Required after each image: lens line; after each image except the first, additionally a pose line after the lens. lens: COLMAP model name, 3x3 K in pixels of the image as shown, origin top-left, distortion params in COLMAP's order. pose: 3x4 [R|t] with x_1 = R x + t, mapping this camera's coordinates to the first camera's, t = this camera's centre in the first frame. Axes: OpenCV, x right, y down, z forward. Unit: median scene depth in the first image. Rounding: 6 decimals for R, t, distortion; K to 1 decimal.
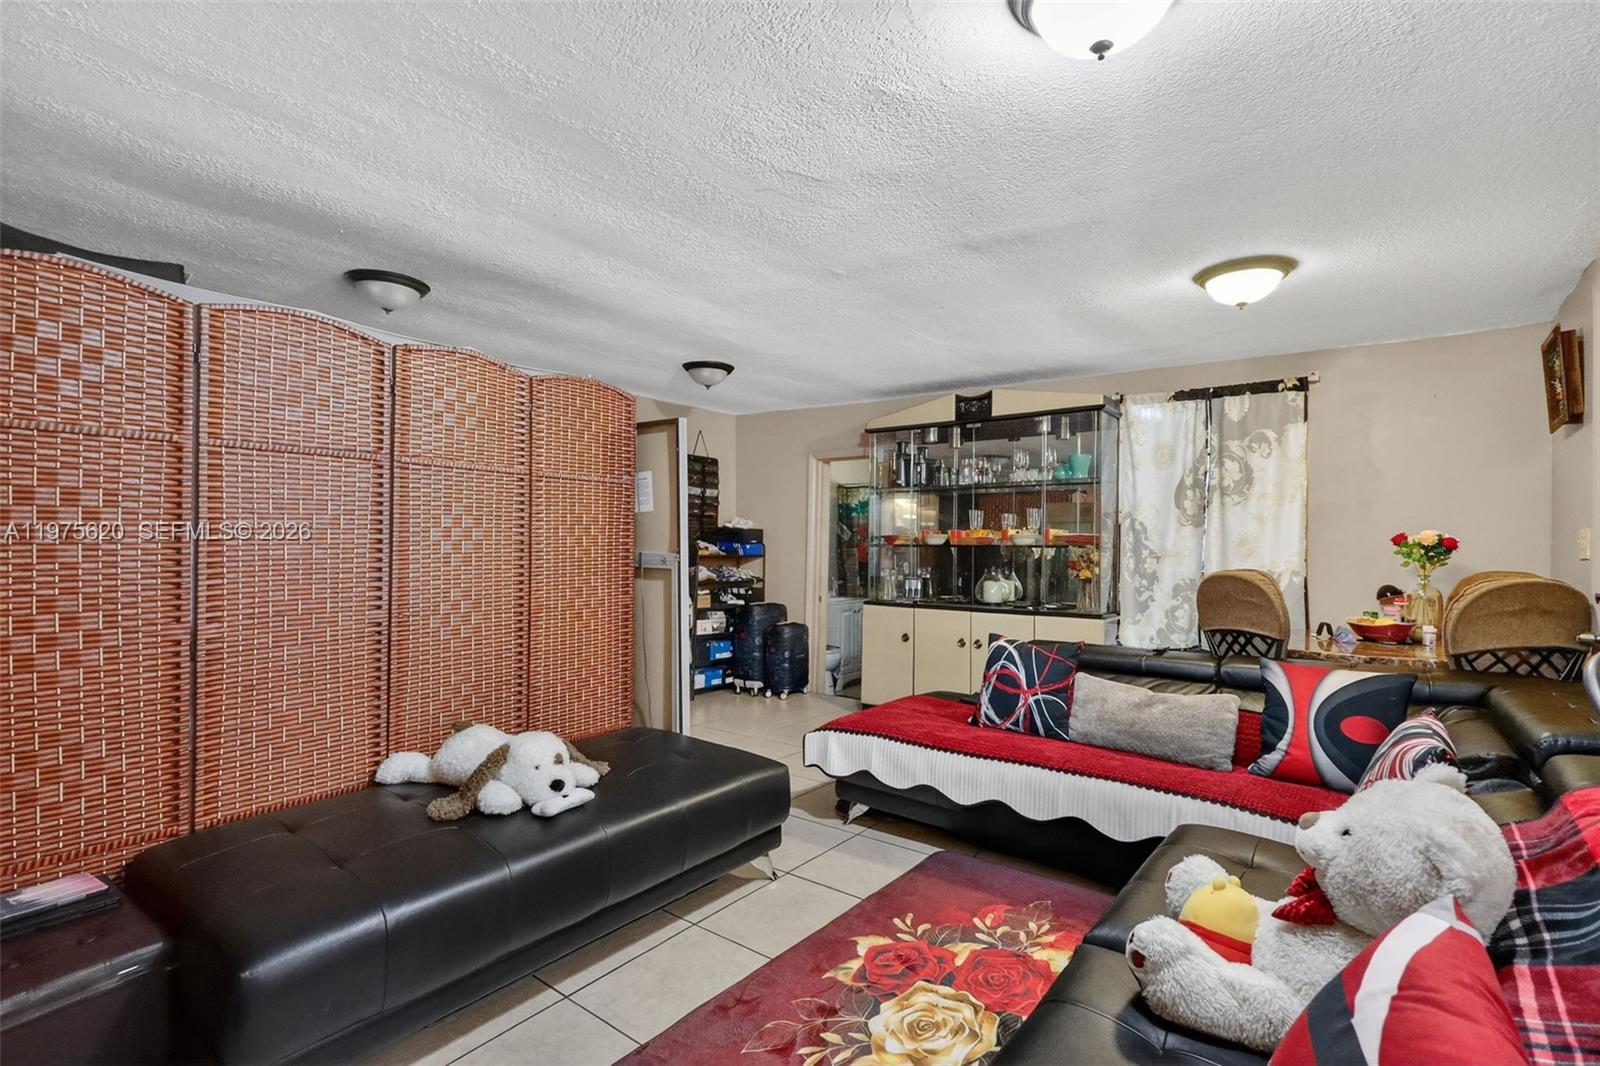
lens RADIAL K [[744.7, 0, 799.5], [0, 744.7, 528.2], [0, 0, 1]] dist [-0.003406, 0.000856]
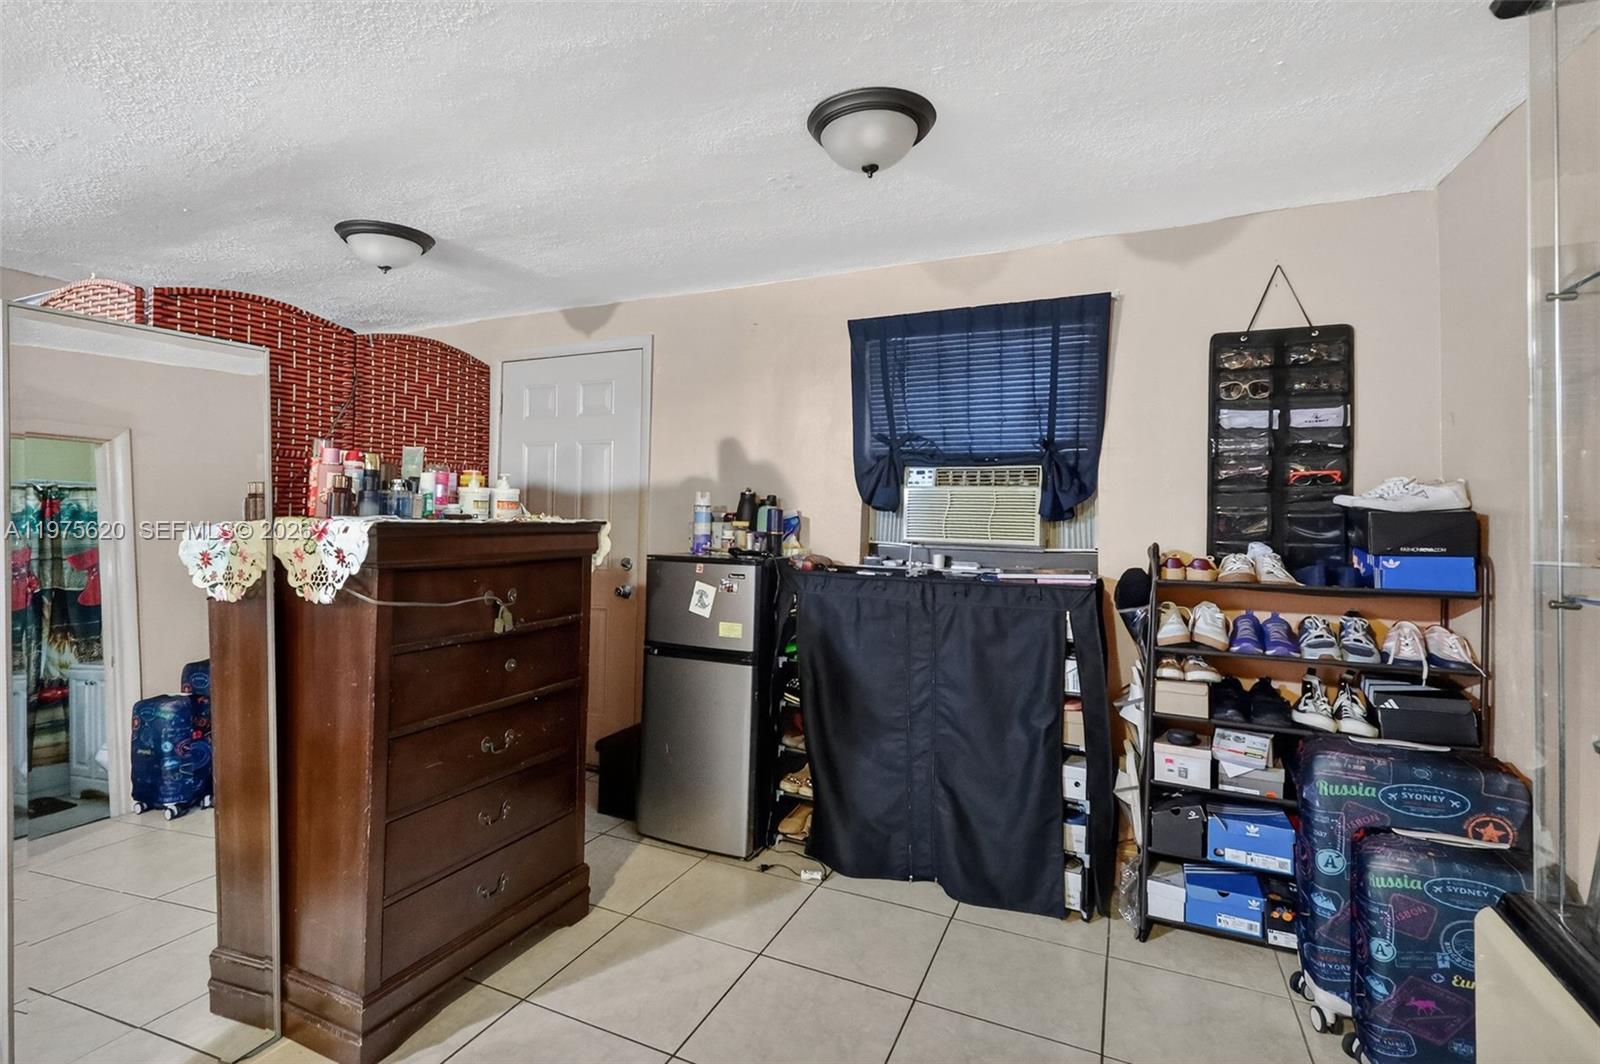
lens RADIAL K [[744.7, 0, 798.4], [0, 744.7, 524.4], [0, 0, 1]] dist [-0.003406, 0.000856]
pose [[0.229474, 0.002223, -0.973312, 0.190096], [-0.003767, 0.999992, 0.001396, 0.006721], [0.973308, 0.003346, 0.229480, 0.666701]]
